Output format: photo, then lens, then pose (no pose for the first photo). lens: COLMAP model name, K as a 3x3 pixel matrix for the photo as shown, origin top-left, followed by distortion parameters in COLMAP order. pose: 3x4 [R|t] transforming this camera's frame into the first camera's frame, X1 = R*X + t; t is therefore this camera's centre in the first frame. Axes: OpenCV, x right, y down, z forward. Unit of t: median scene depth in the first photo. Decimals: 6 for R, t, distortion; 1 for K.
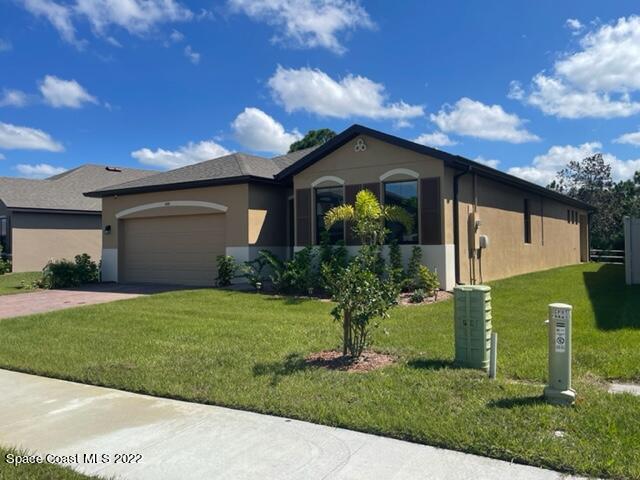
lens RADIAL K [[540.3, 0, 320.0], [0, 540.3, 240.0], [0, 0, 1]] dist [0.016992, 0.005965]
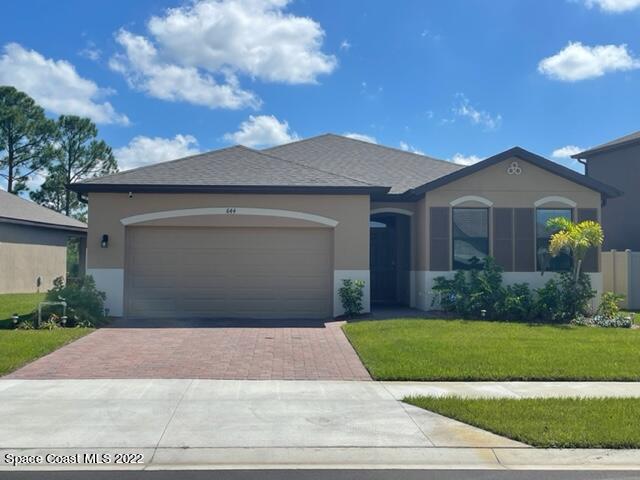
lens RADIAL K [[814.6, 0, 320.0], [0, 814.6, 240.0], [0, 0, 1]] dist [0.136486, 0.015298]
pose [[0.807666, 0.040326, 0.588260, -0.854462], [-0.022391, 0.999037, -0.037743, 0.013658], [-0.589215, 0.017312, 0.807791, 0.012373]]
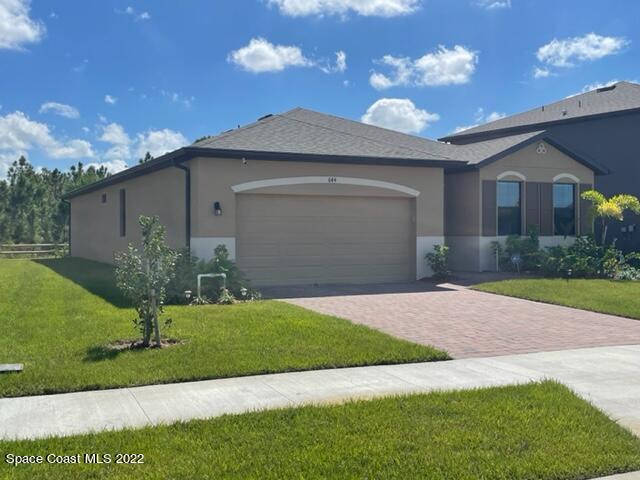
lens RADIAL K [[718.3, 0, 320.0], [0, 718.3, 240.0], [0, 0, 1]] dist [0.075192, 0.003992]
pose [[0.506109, 0.004886, 0.862456, -1.179768], [-0.013096, 0.999912, 0.002020, 0.016769], [-0.862370, -0.012317, 0.506129, 0.500551]]
